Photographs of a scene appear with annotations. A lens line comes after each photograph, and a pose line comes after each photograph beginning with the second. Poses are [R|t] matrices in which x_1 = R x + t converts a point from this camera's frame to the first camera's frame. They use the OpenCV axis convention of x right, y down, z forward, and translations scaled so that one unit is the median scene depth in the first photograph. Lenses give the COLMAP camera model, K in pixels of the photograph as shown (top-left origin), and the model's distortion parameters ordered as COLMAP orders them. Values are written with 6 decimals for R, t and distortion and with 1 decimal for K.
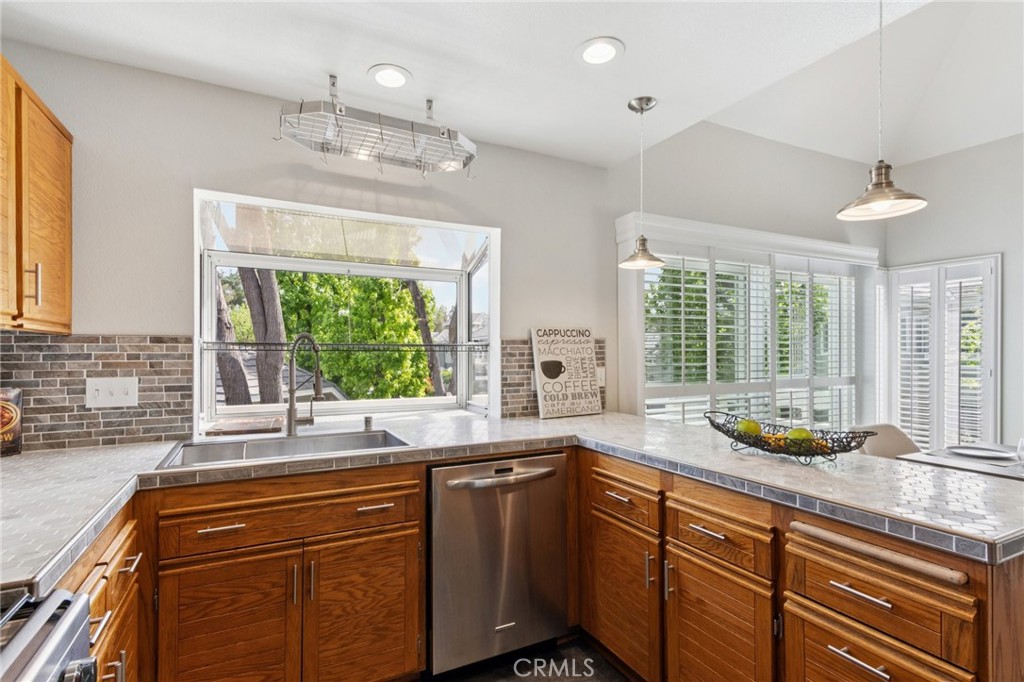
lens RADIAL K [[495.5, 0, 508.4], [0, 495.5, 346.8], [0, 0, 1]] dist [-0.003041, -0.000284]
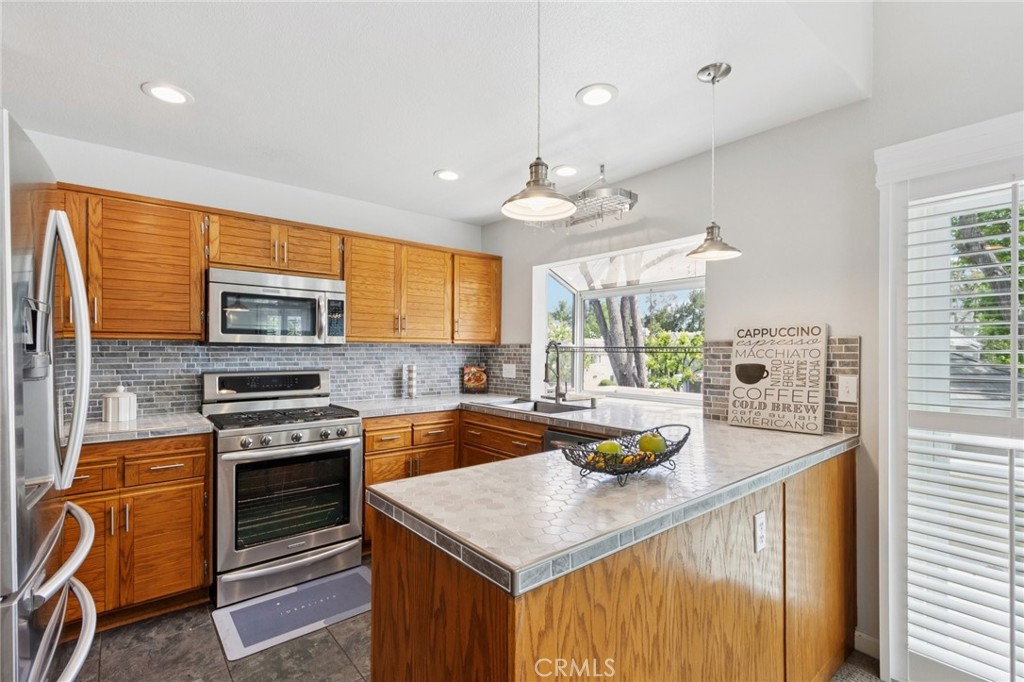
lens RADIAL K [[465.0, 0, 510.3], [0, 465.0, 347.4], [0, 0, 1]] dist [0.000196, 0.000077]
pose [[0.222552, -0.006457, -0.974899, 0.825098], [0.005112, 0.999972, -0.005456, 0.000679], [0.974907, -0.003769, 0.222579, 0.390883]]
